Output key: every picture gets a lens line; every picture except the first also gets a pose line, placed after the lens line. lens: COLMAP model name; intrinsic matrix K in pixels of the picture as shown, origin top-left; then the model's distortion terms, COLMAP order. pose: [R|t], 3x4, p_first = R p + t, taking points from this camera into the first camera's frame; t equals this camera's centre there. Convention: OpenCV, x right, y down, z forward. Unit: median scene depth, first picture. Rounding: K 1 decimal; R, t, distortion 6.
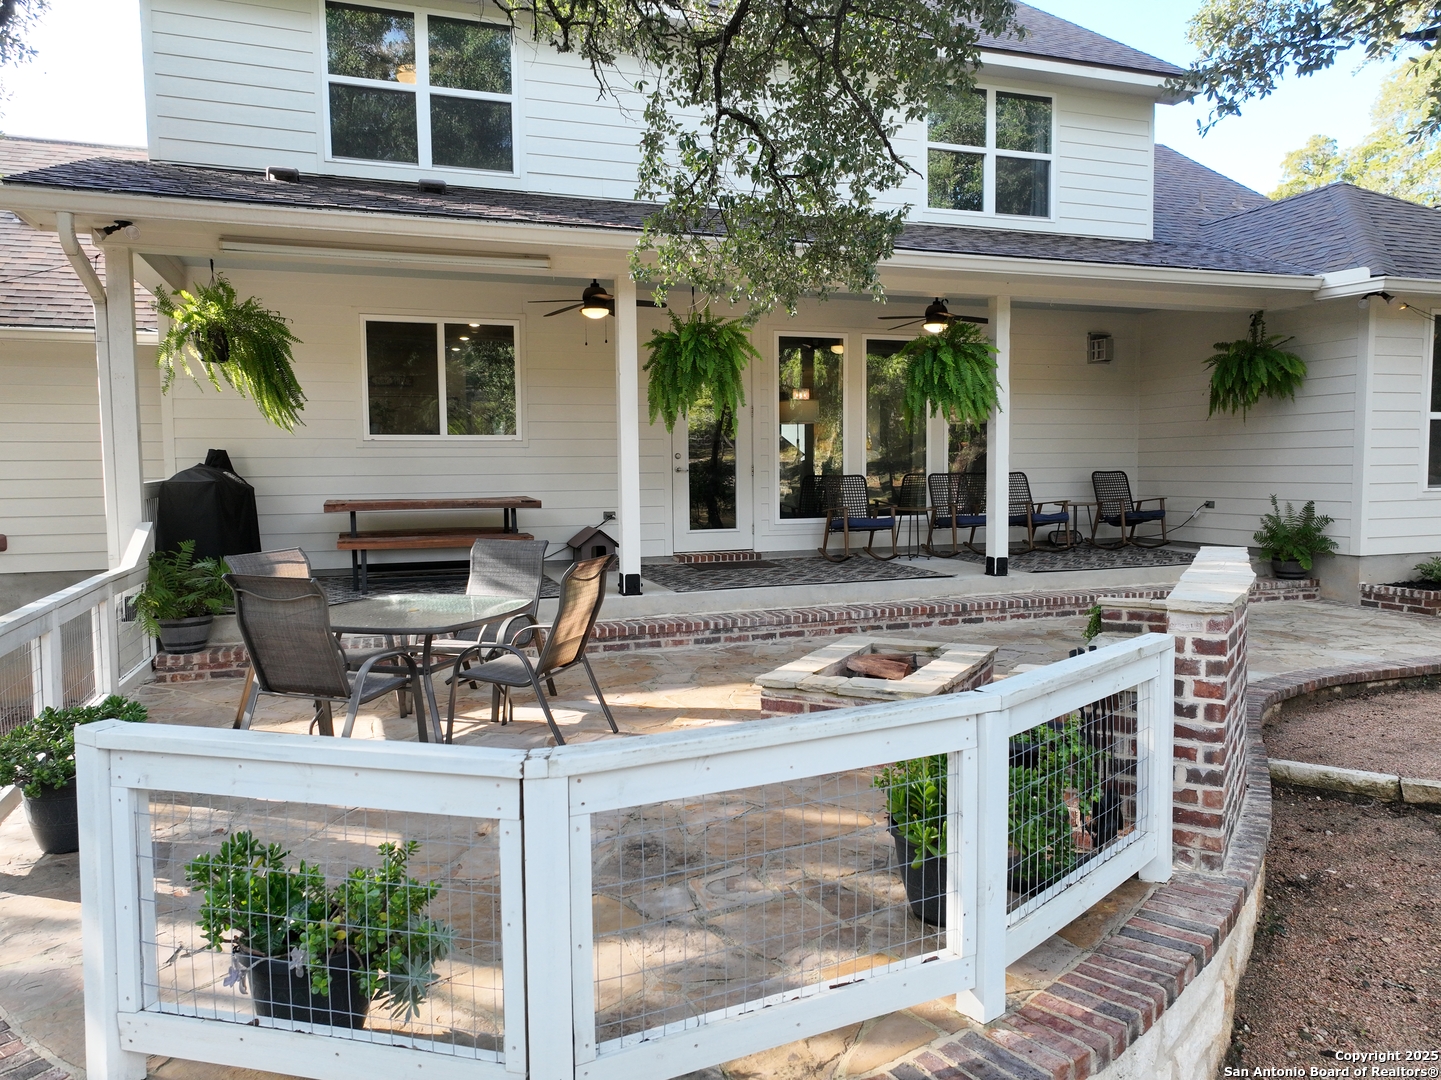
lens RADIAL K [[1017.8, 0, 718.3], [0, 1017.8, 538.4], [0, 0, 1]] dist [-0.006978, 0.025132]
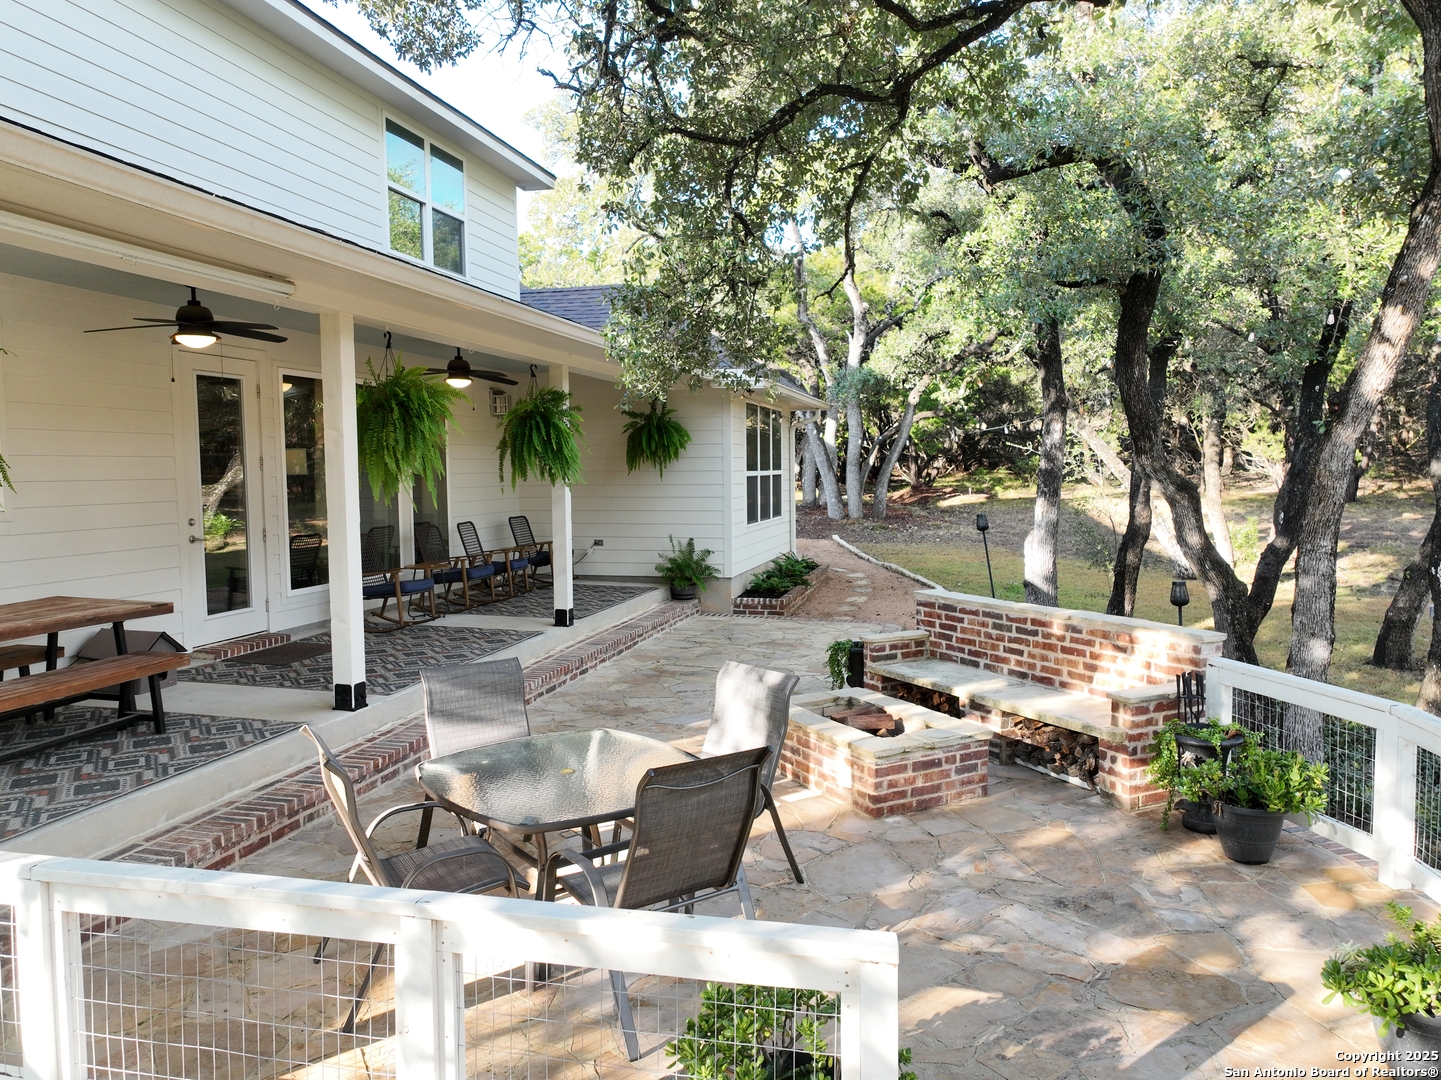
lens RADIAL K [[1017.8, 0, 718.3], [0, 1017.8, 538.4], [0, 0, 1]] dist [-0.006978, 0.025132]
pose [[0.550996, -0.053957, 0.832762, -0.505957], [0.060141, 0.997880, 0.024863, -0.069949], [-0.832338, 0.036383, 0.553073, 0.266056]]
